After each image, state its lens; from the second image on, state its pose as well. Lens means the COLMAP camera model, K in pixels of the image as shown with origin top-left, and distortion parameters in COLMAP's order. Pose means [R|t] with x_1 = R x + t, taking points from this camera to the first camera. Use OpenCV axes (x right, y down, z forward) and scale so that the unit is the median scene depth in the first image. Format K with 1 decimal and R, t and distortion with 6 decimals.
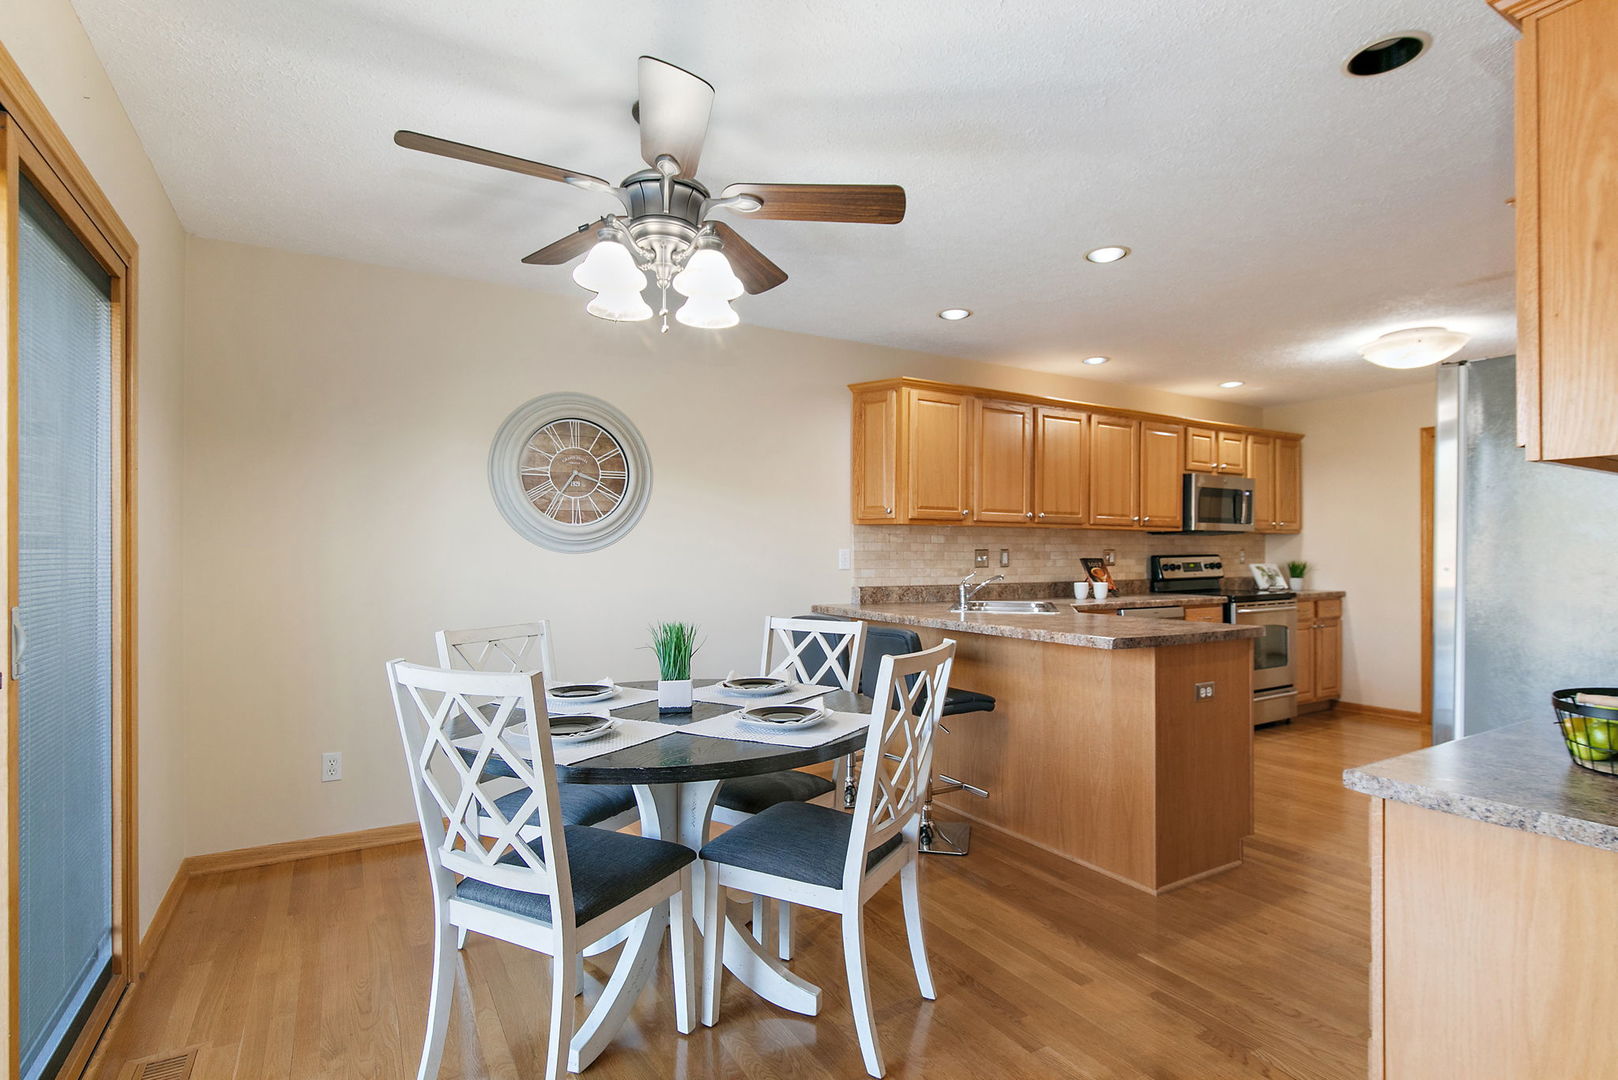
lens RADIAL K [[796.8, 0, 819.3], [0, 796.8, 552.0], [0, 0, 1]] dist [-0.006323, -0.000226]
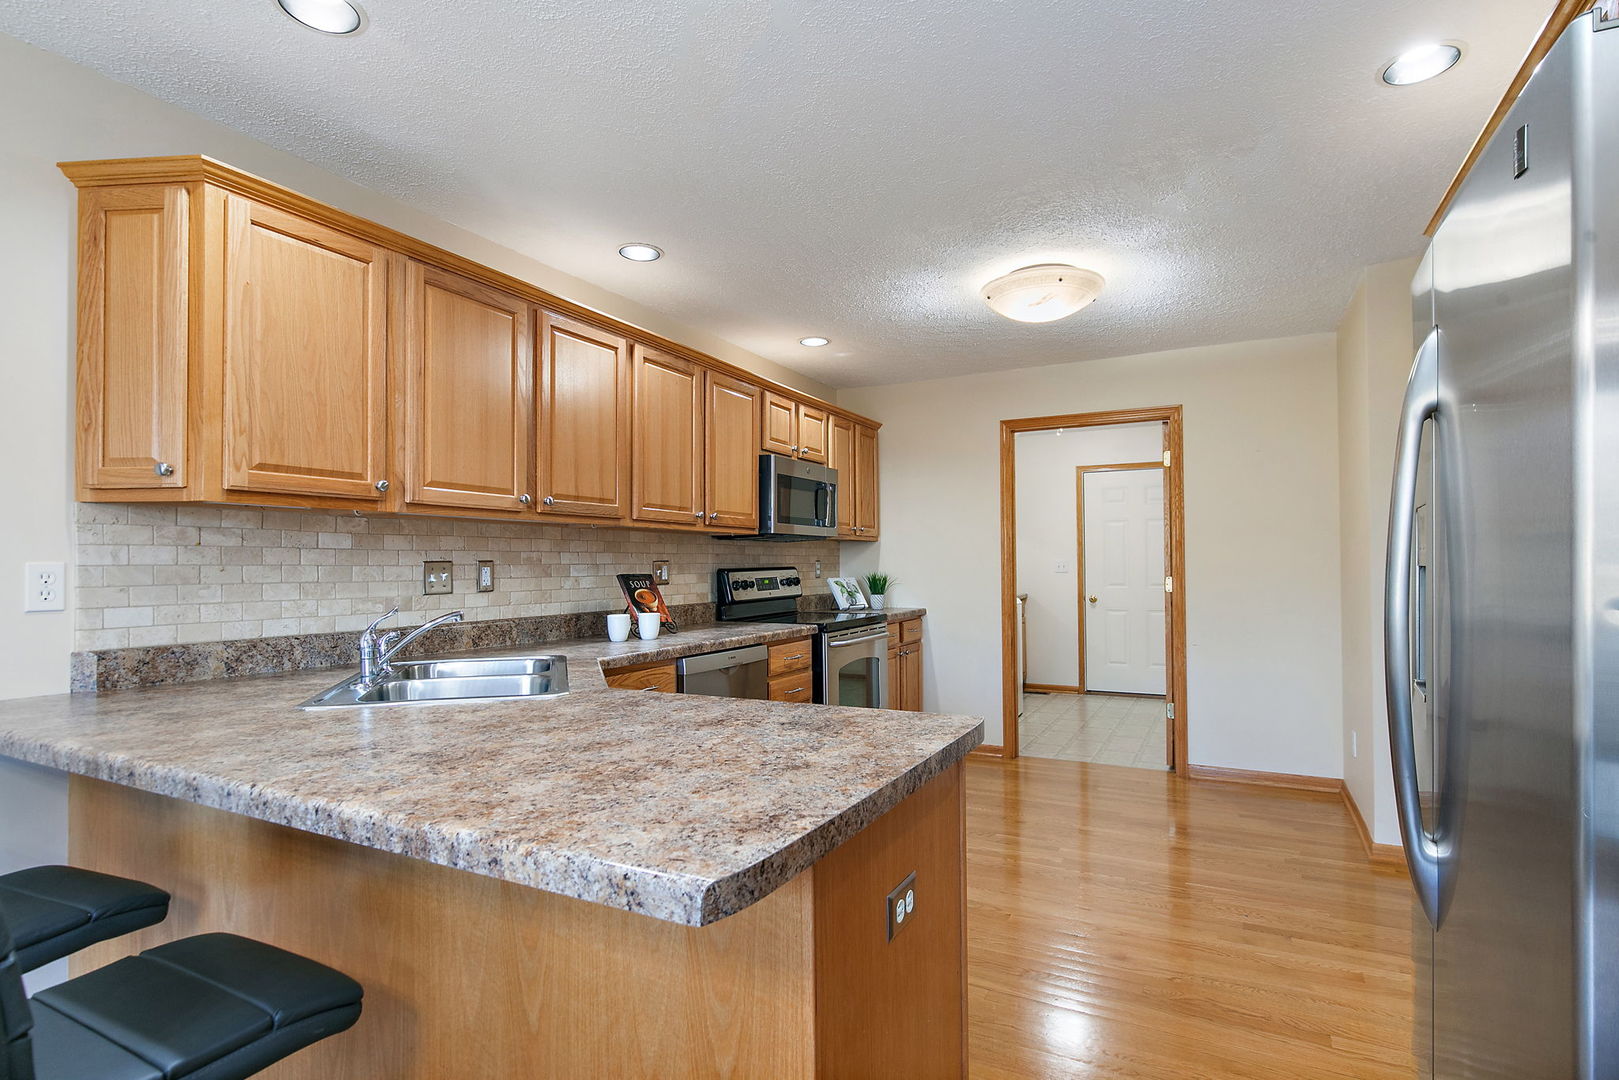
lens RADIAL K [[797.3, 0, 818.9], [0, 797.3, 551.1], [0, 0, 1]] dist [-0.006323, -0.000226]
pose [[0.850838, 0.002569, 0.525423, 0.133415], [0.006642, 0.999856, -0.015646, 0.000257], [-0.525387, 0.016802, 0.850698, 0.383700]]
